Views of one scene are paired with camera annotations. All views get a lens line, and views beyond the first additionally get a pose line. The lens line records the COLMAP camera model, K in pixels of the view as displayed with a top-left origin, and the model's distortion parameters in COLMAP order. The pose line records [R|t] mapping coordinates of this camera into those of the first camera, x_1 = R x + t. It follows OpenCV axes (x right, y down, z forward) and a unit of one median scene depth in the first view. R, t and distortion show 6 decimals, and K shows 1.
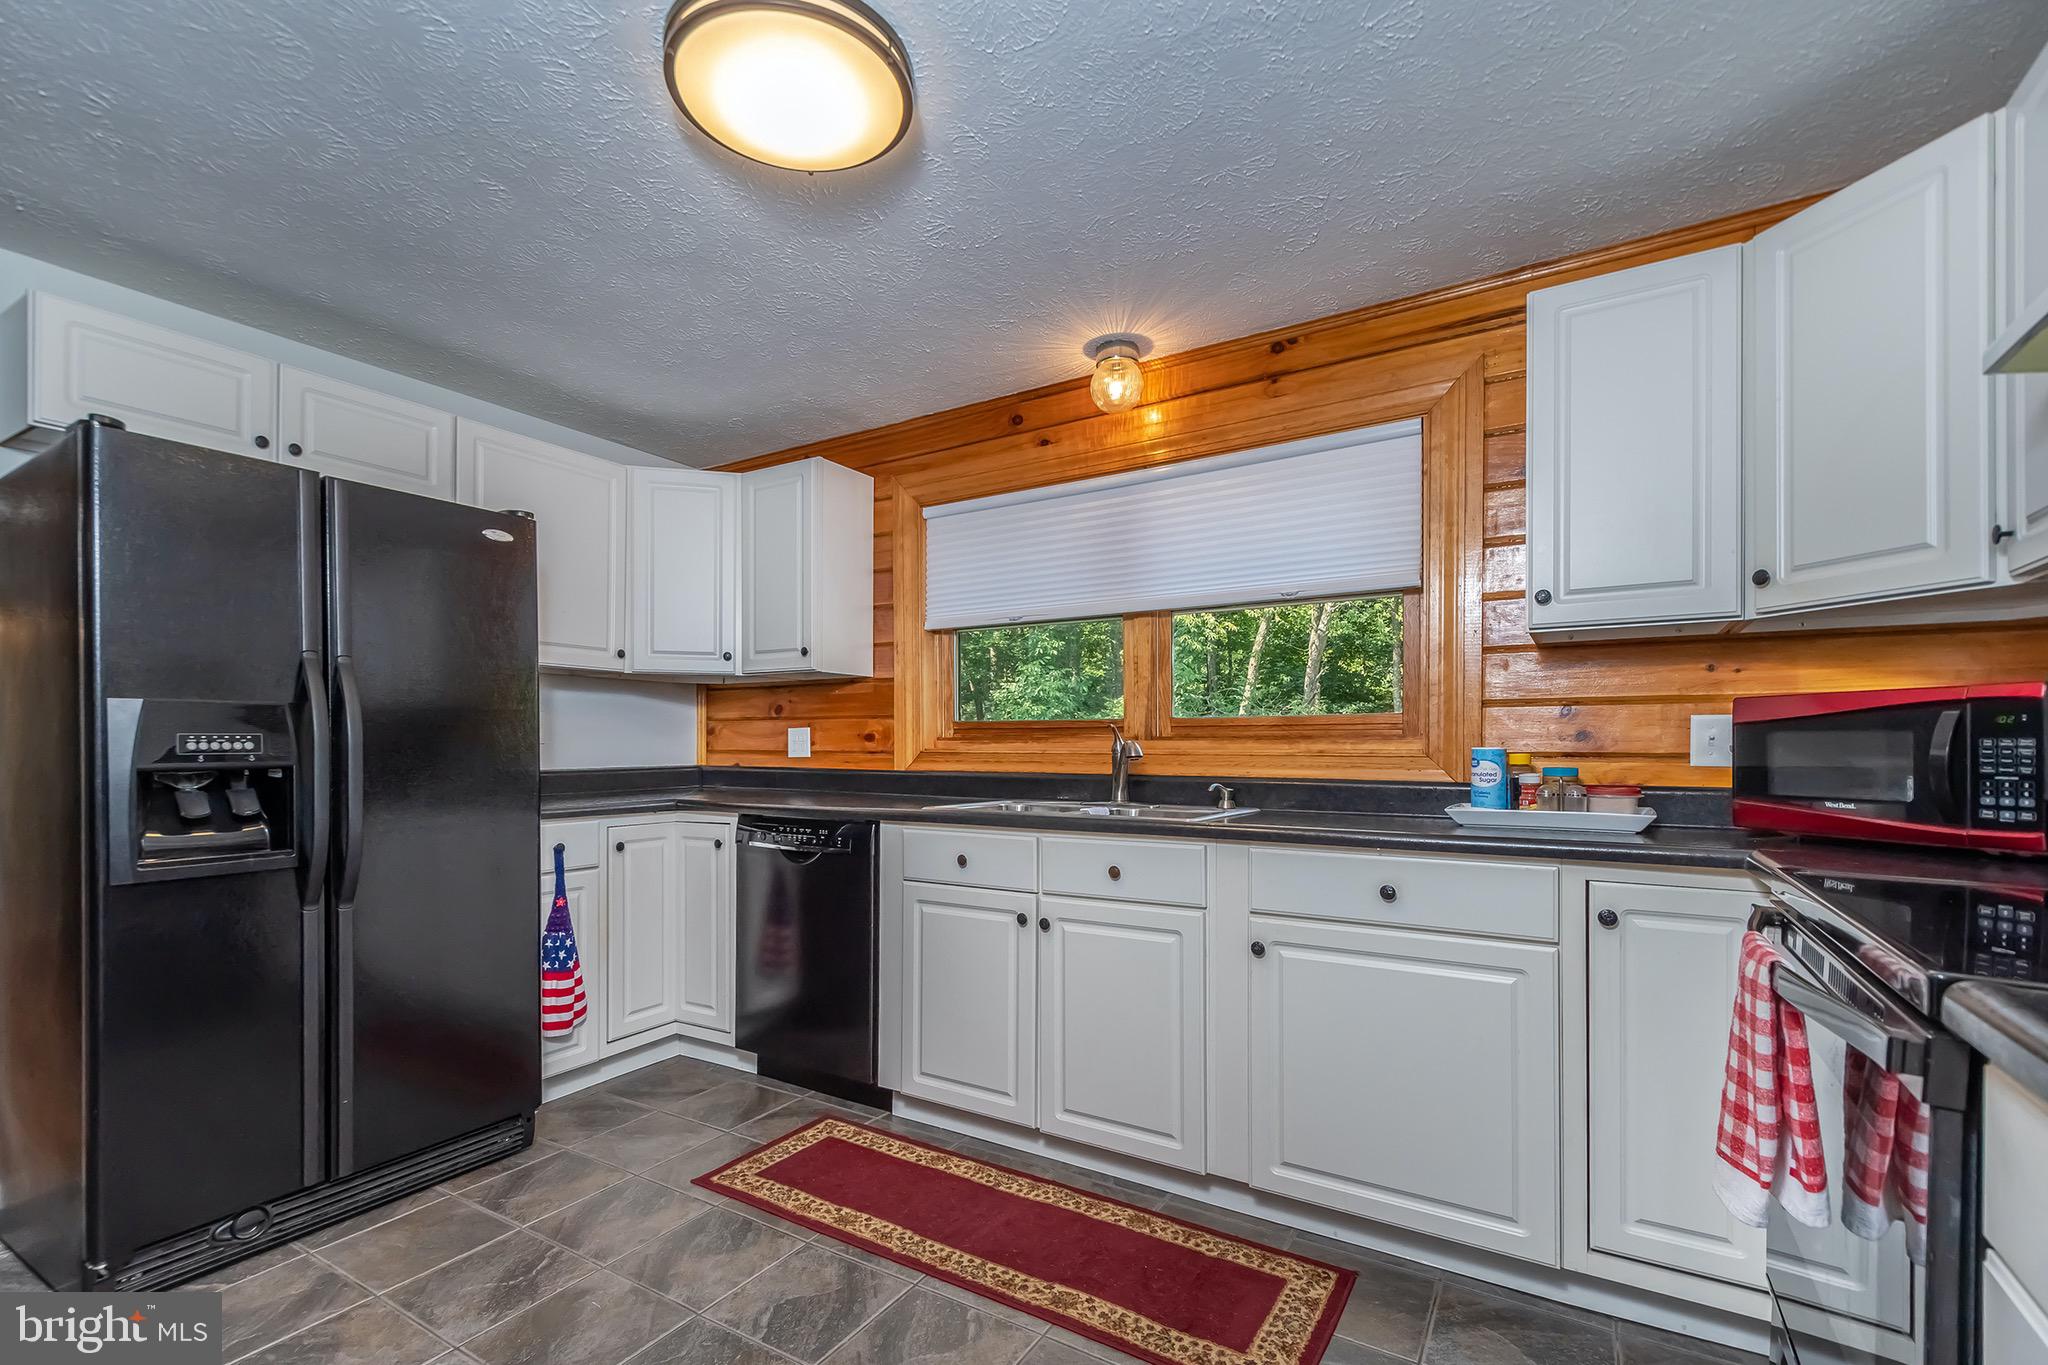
lens RADIAL K [[925.1, 0, 981.6], [0, 925.1, 736.6], [0, 0, 1]] dist [0.030438, -0.005813]
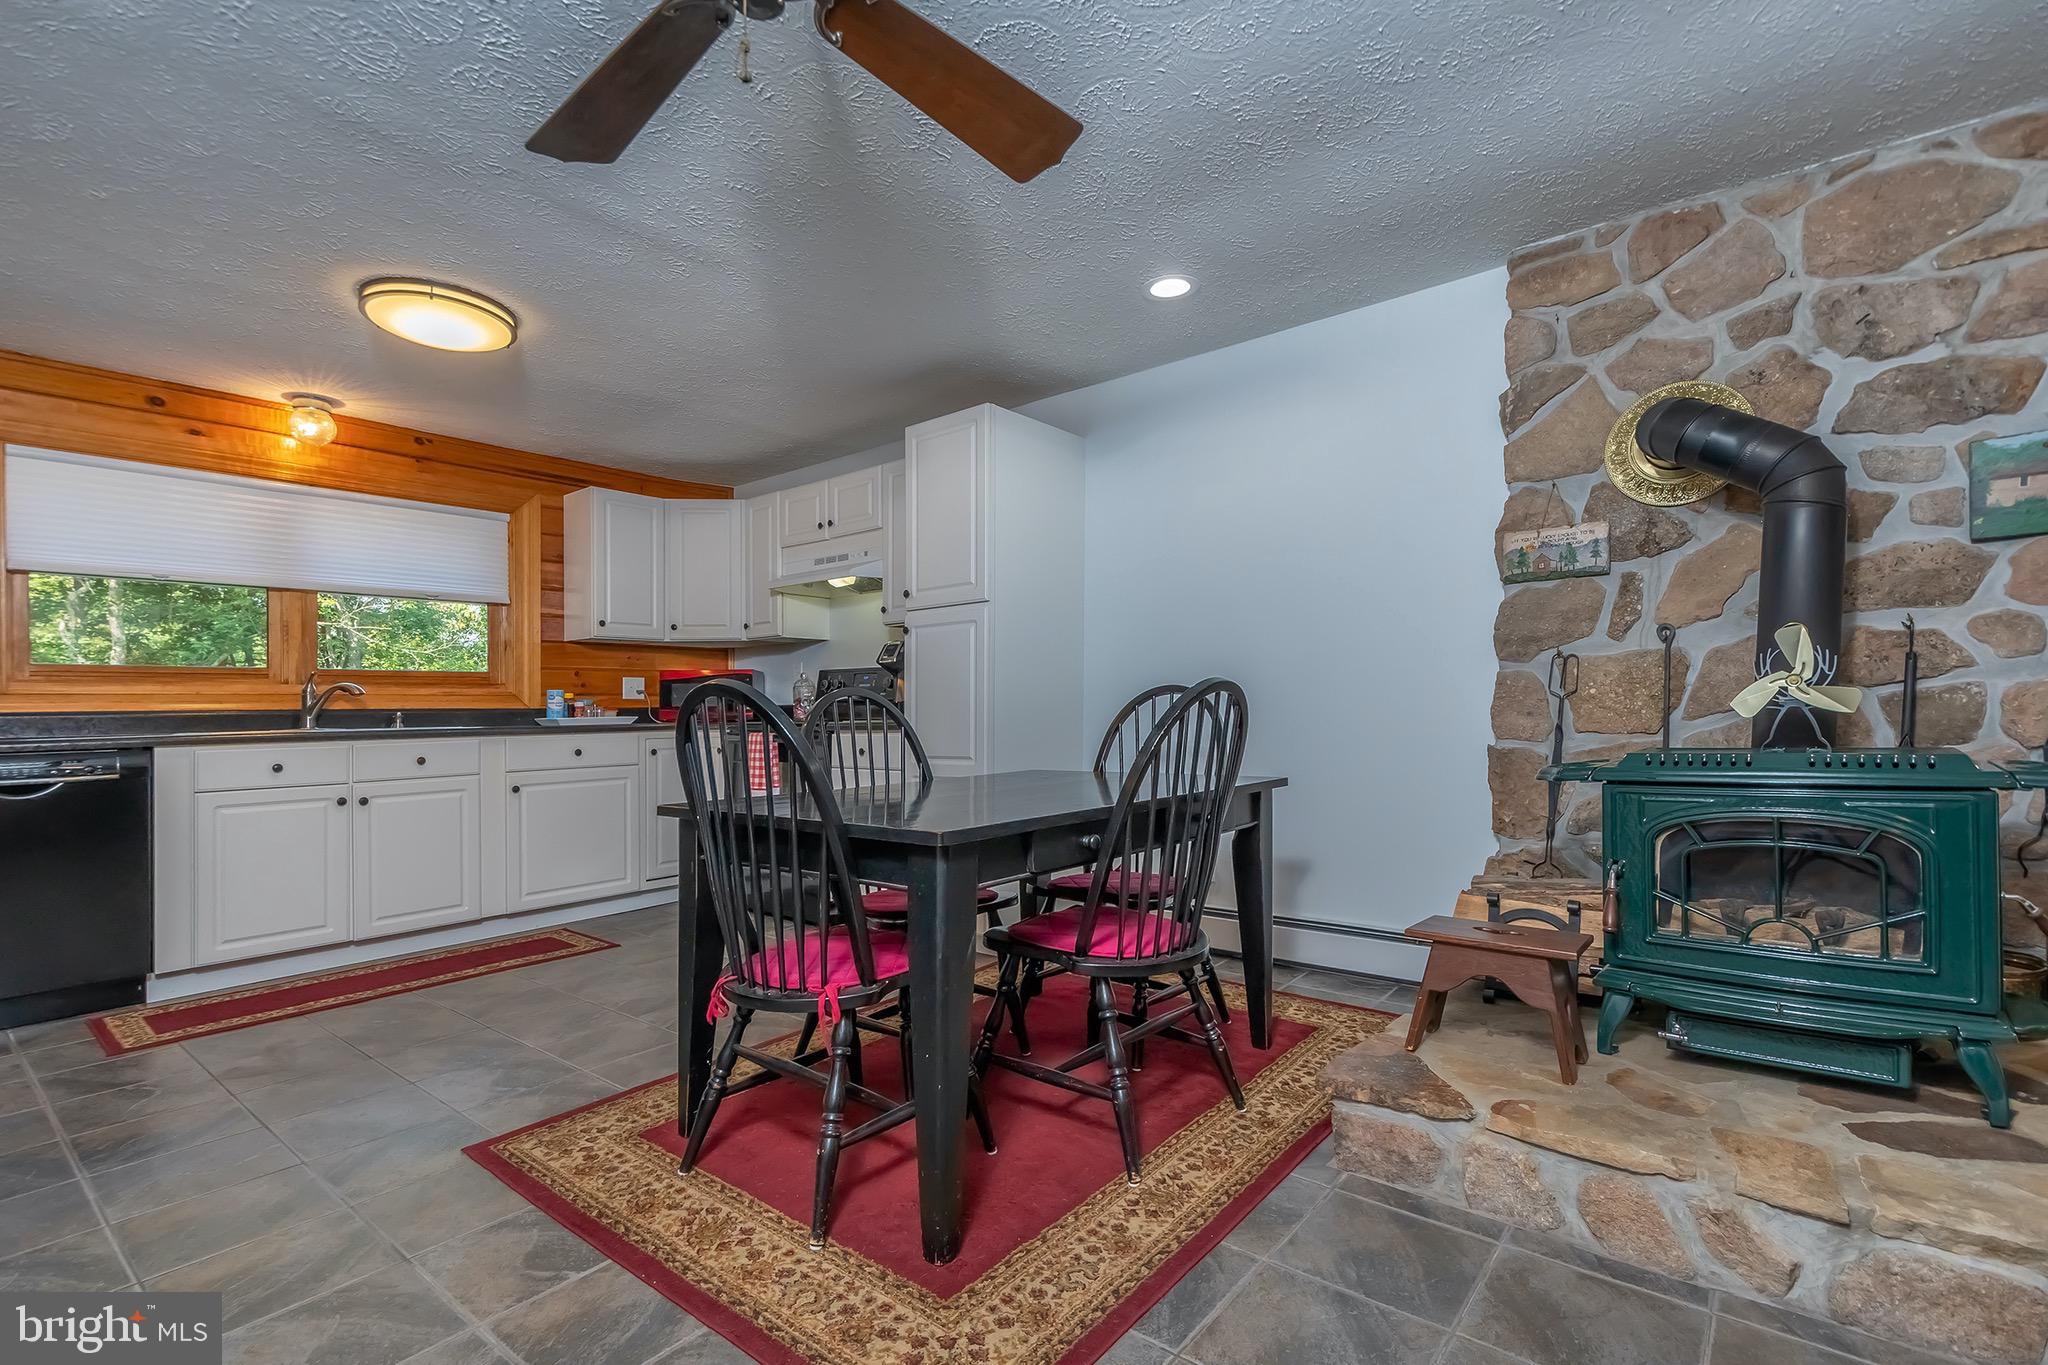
lens RADIAL K [[925.1, 0, 1036.8], [0, 925.1, 680.1], [0, 0, 1]] dist [0.030438, -0.005813]
pose [[0.102683, 0.031843, 0.994204, -1.342306], [0.007193, 0.999438, -0.032753, 0.062134], [-0.994688, 0.010514, 0.102396, -0.252495]]
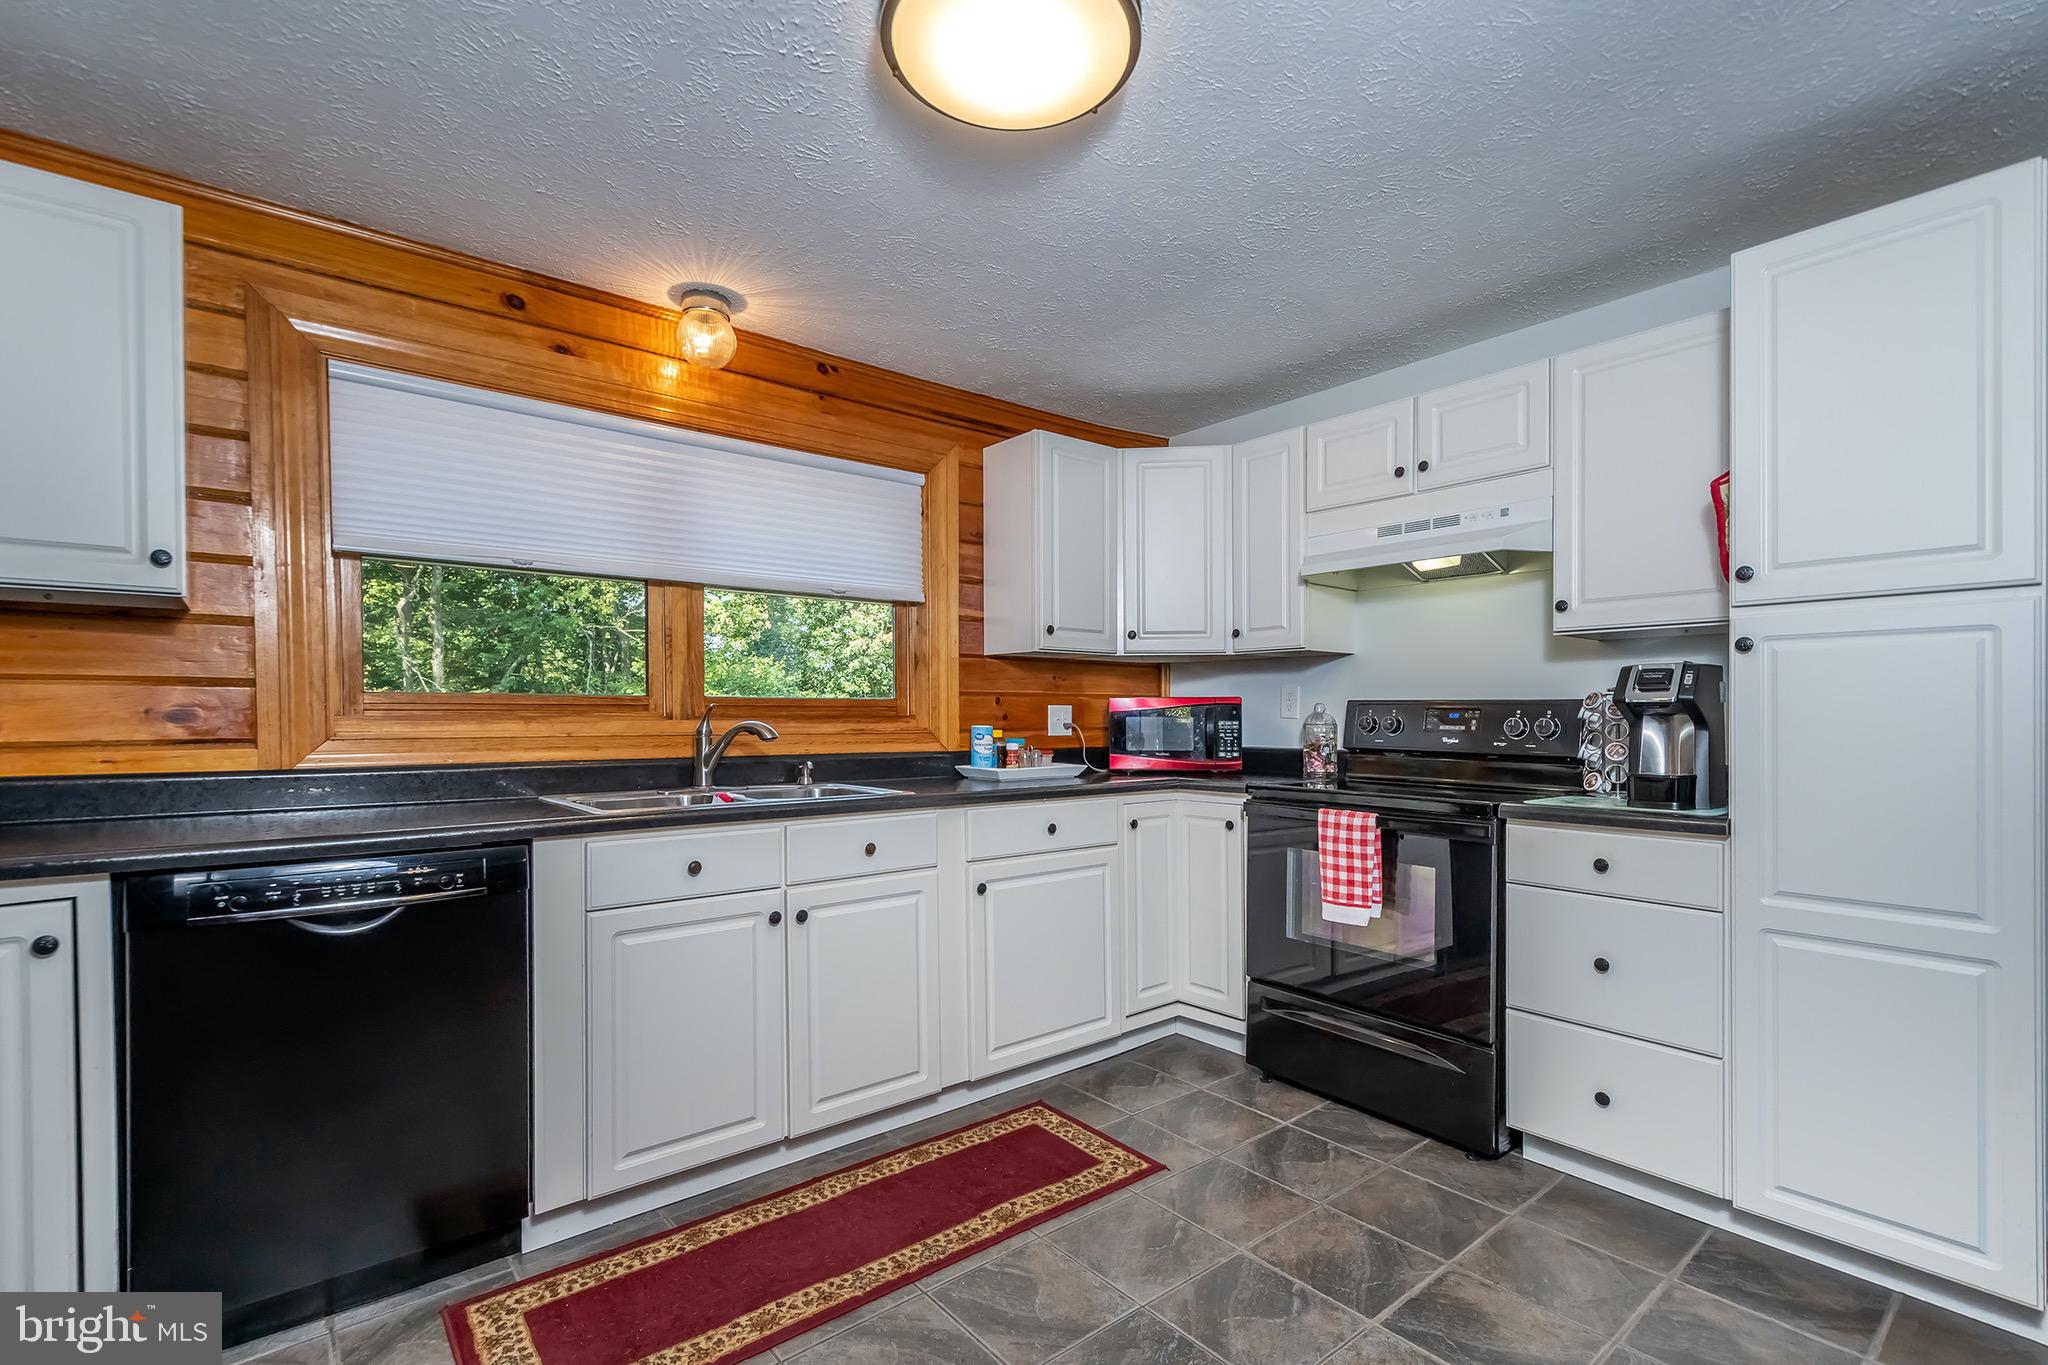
lens RADIAL K [[925.1, 0, 1029.7], [0, 925.1, 707.1], [0, 0, 1]] dist [0.030438, -0.005813]
pose [[0.301143, 0.008216, 0.953544, -0.767753], [-0.010734, 0.999929, -0.005225, -0.010186], [-0.953519, -0.008662, 0.301210, 0.487529]]
